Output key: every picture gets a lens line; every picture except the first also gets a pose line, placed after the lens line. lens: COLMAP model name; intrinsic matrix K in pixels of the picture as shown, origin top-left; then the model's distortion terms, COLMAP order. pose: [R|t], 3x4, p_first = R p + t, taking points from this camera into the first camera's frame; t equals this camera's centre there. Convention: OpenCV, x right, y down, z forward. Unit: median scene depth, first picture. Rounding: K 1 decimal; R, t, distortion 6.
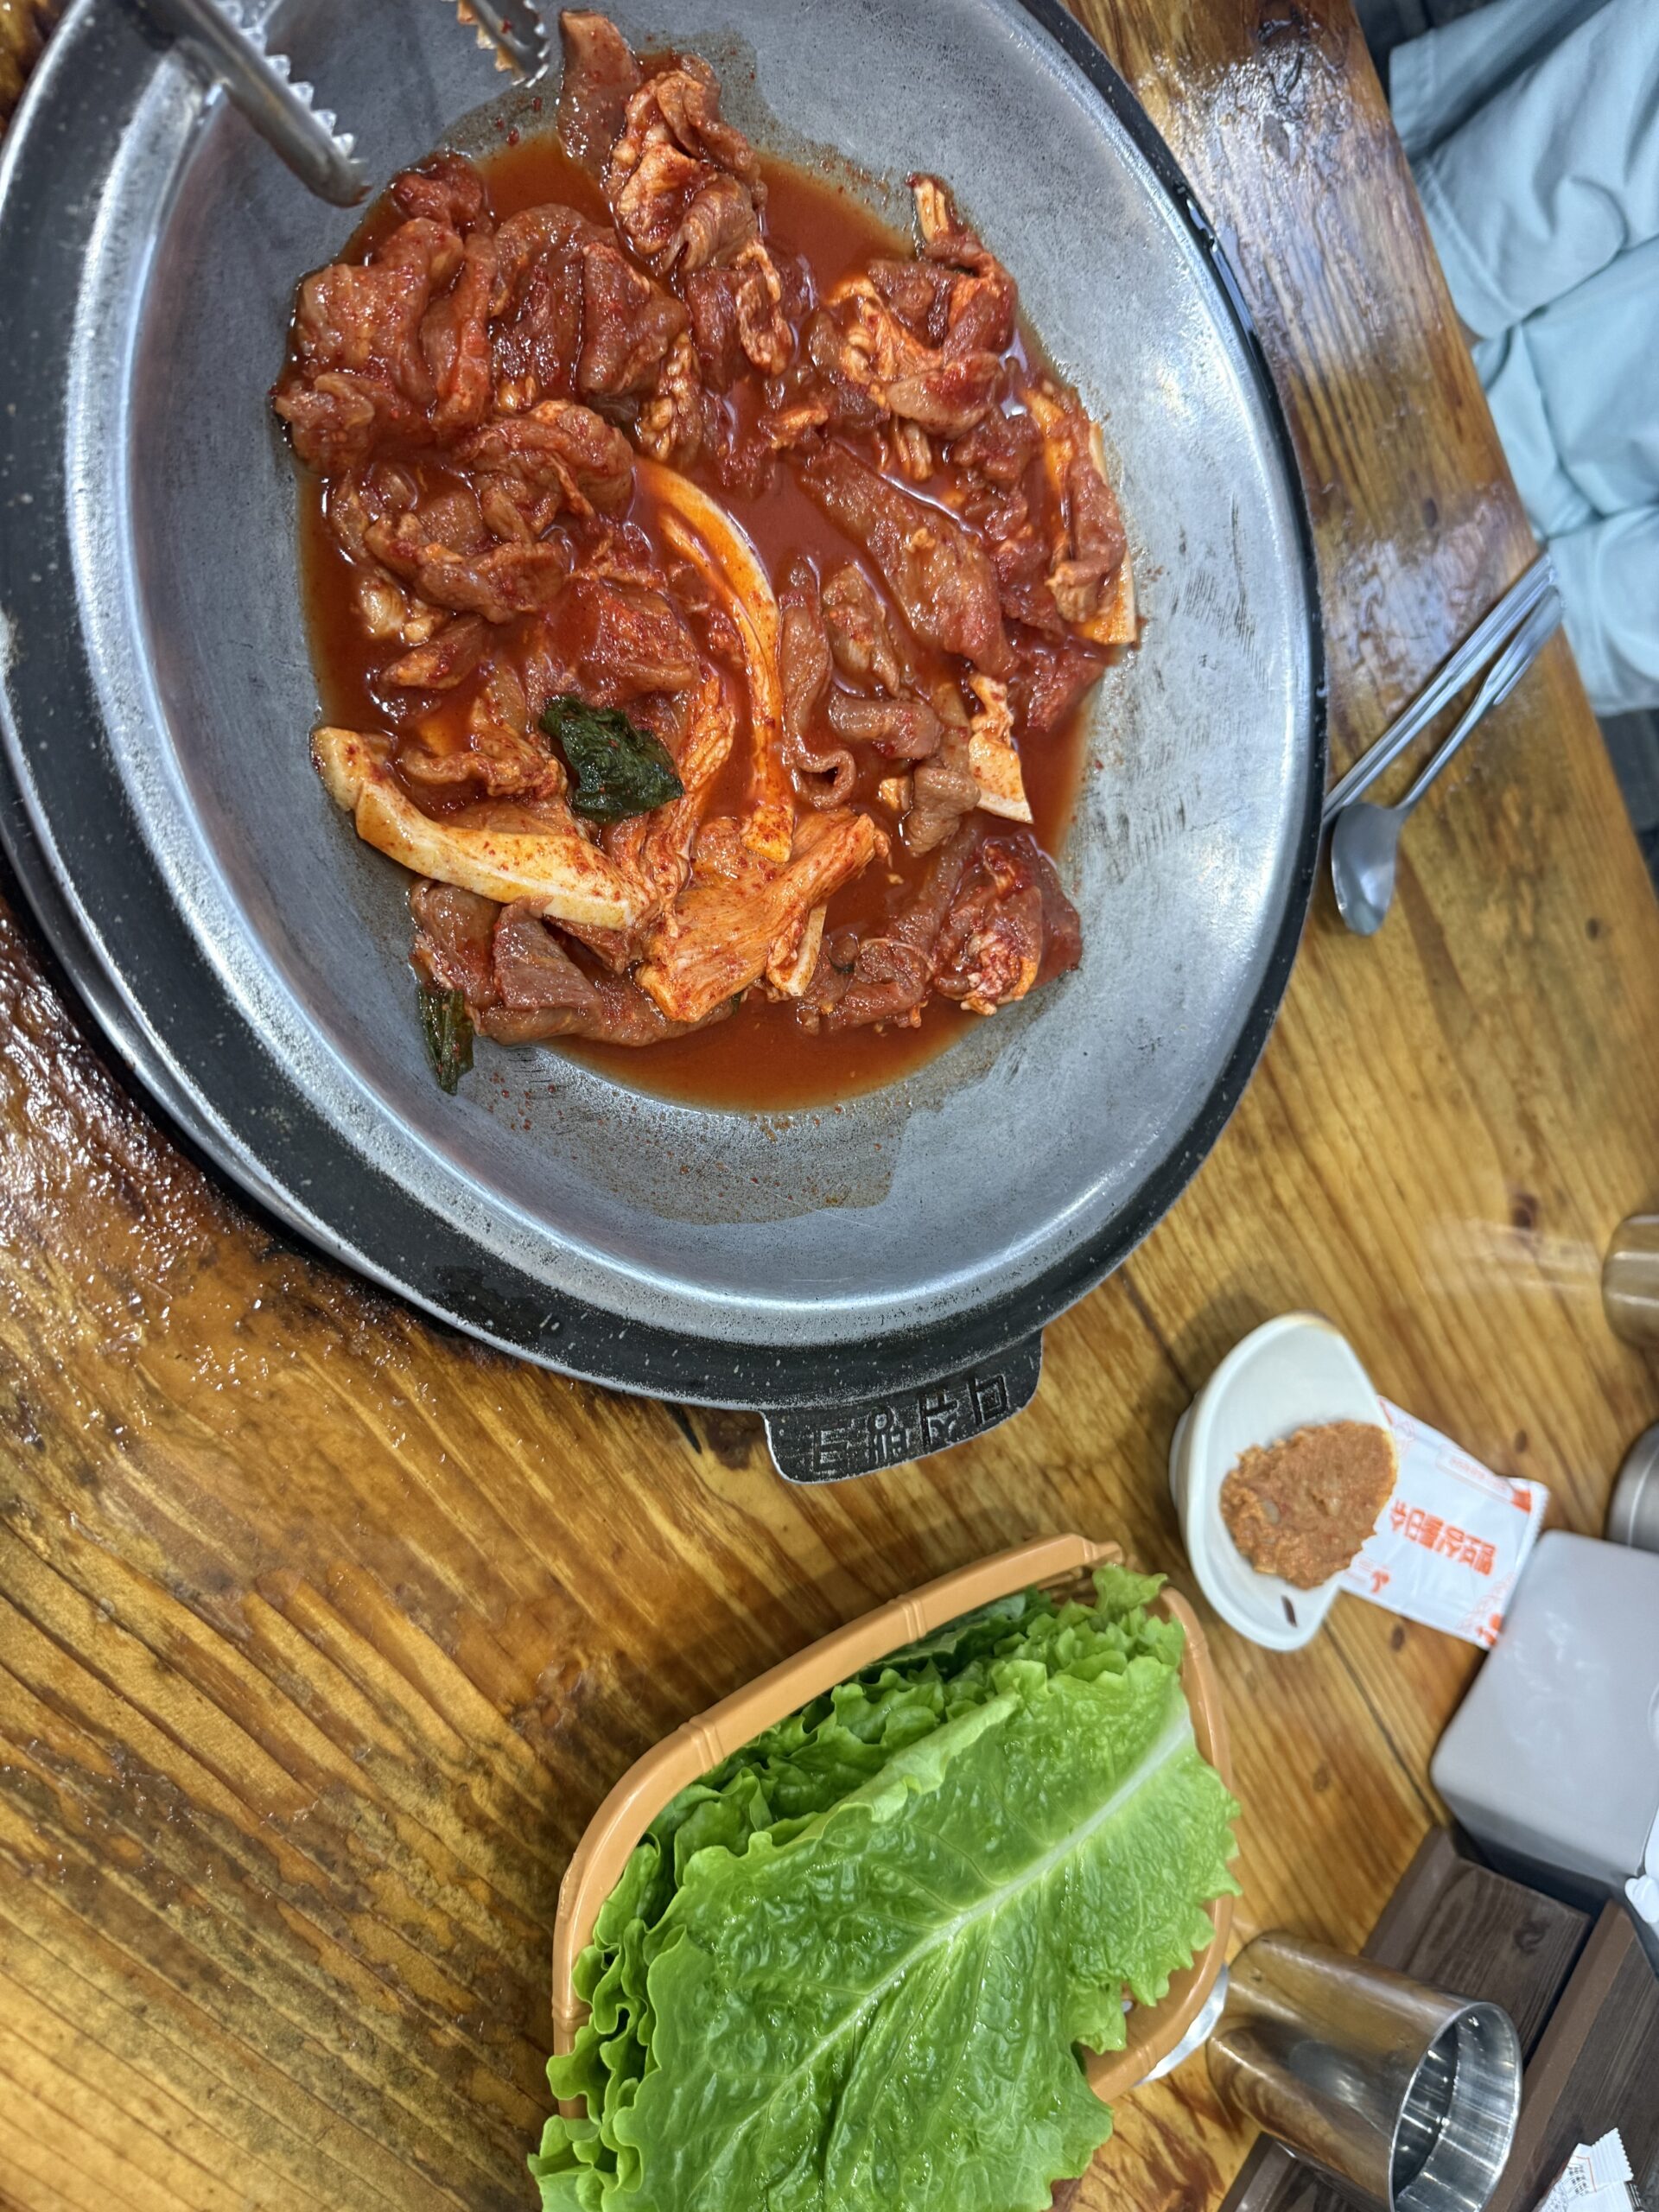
lens RADIAL K [[1895.8, 0, 903.9], [0, 1895.8, 1181.9], [0, 0, 1]] dist [0.060100, -0.185523]
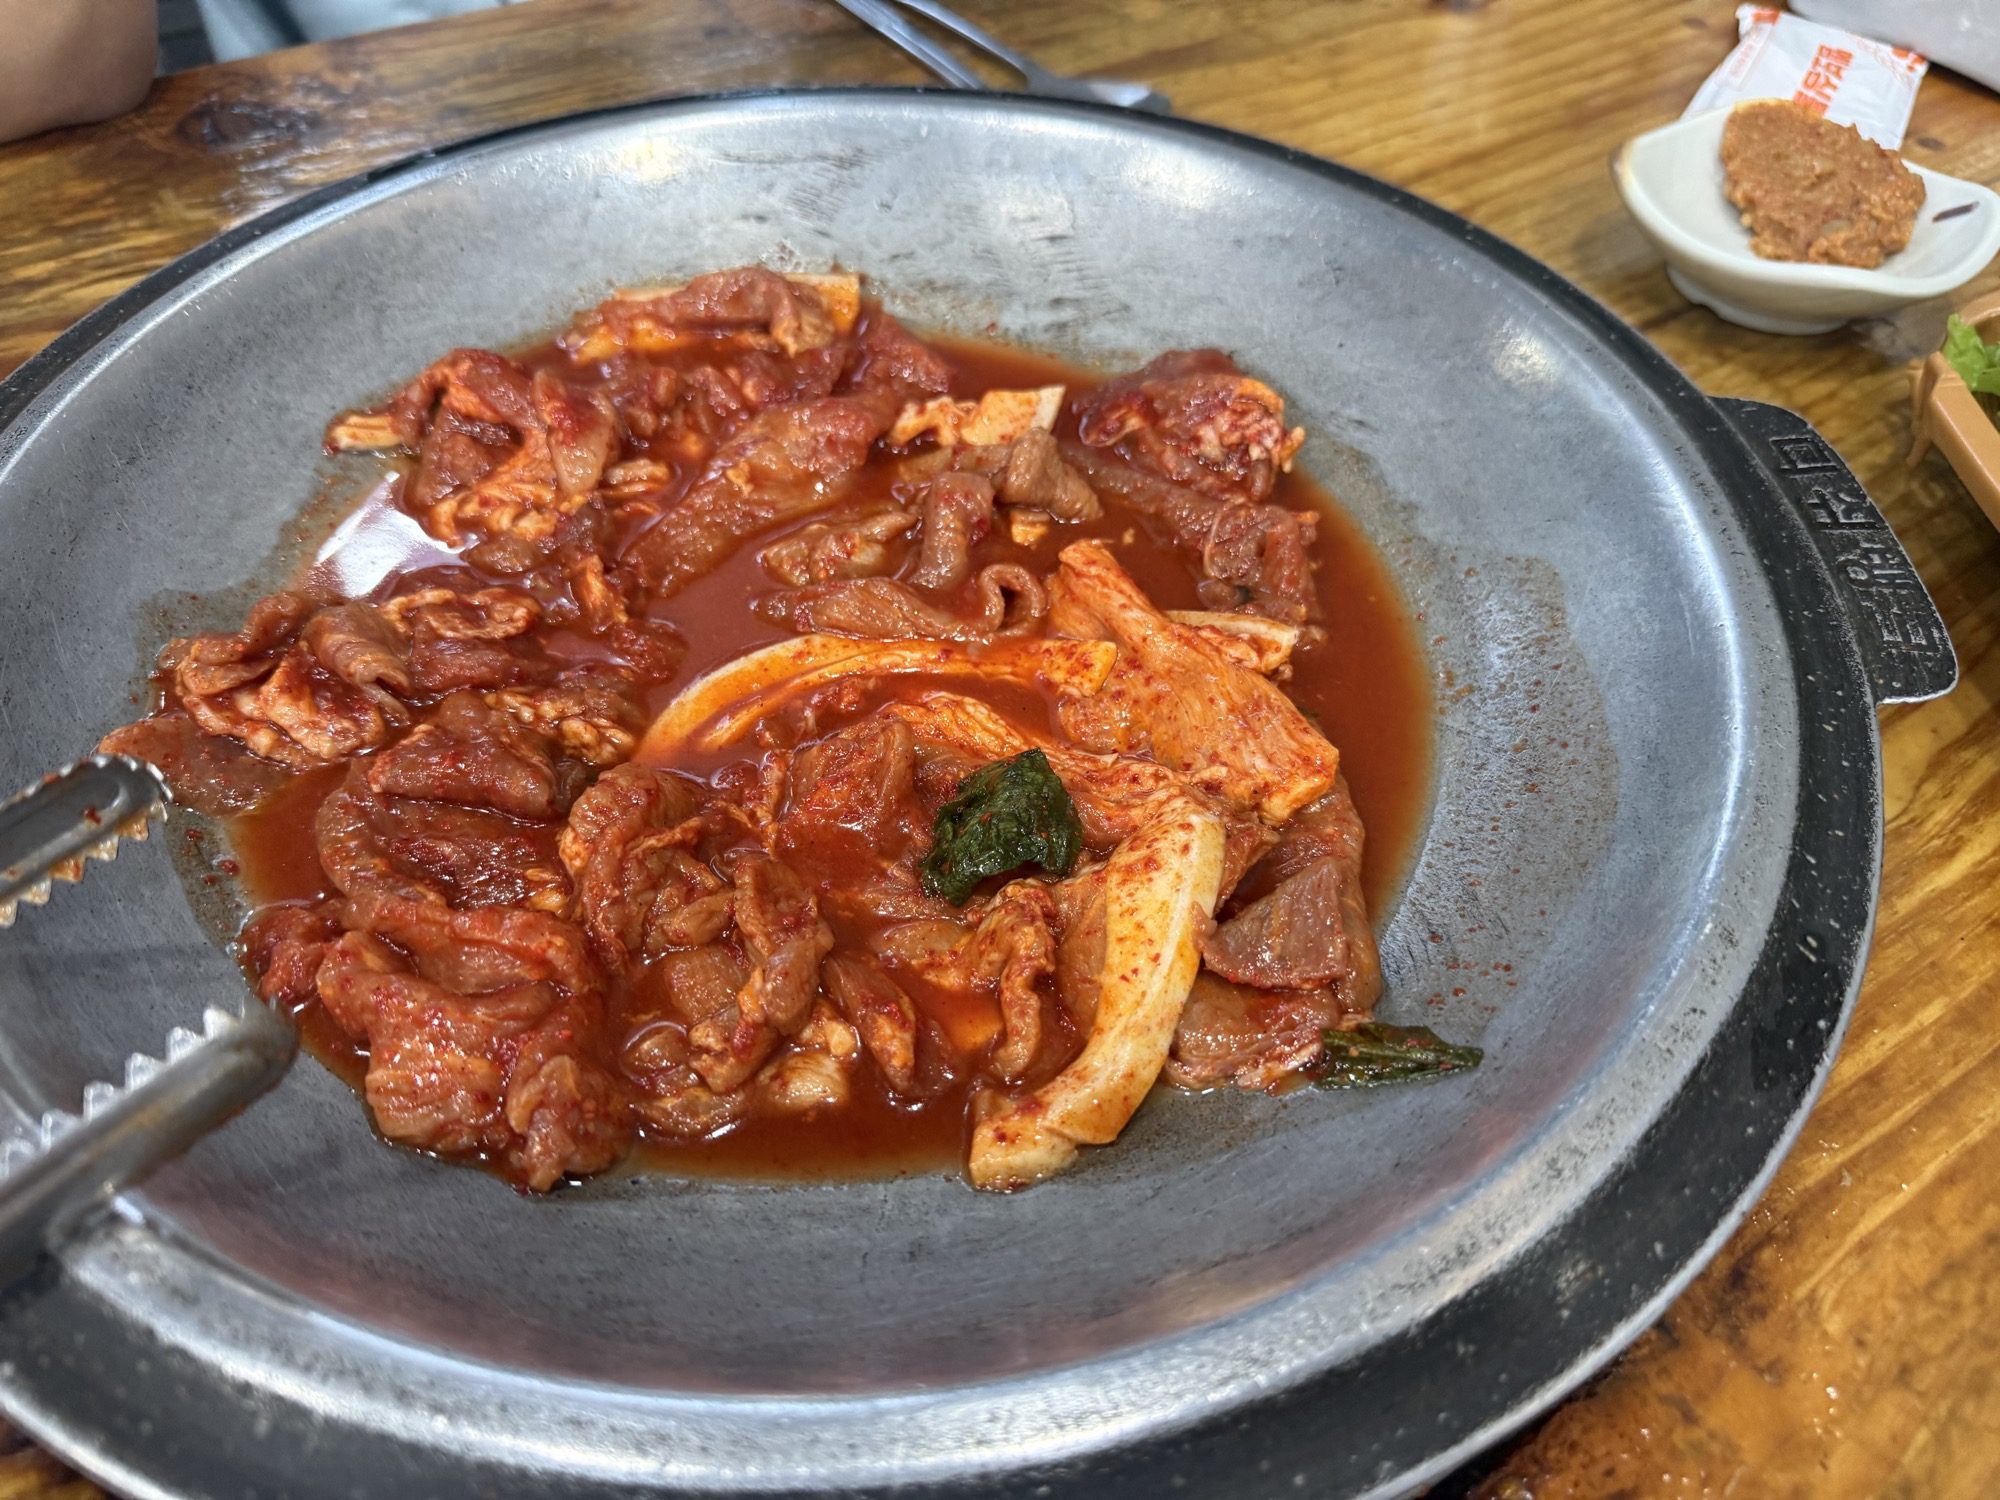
lens RADIAL K [[1697.2, 0, 1002.5], [0, 1697.2, 680.9], [0, 0, 1]] dist [0.117462, -0.394084]
pose [[0.090763, -0.993197, 0.072948, -0.142871], [0.992572, 0.084261, -0.087749, -0.161565], [0.081006, 0.080370, 0.993468, 0.286930]]
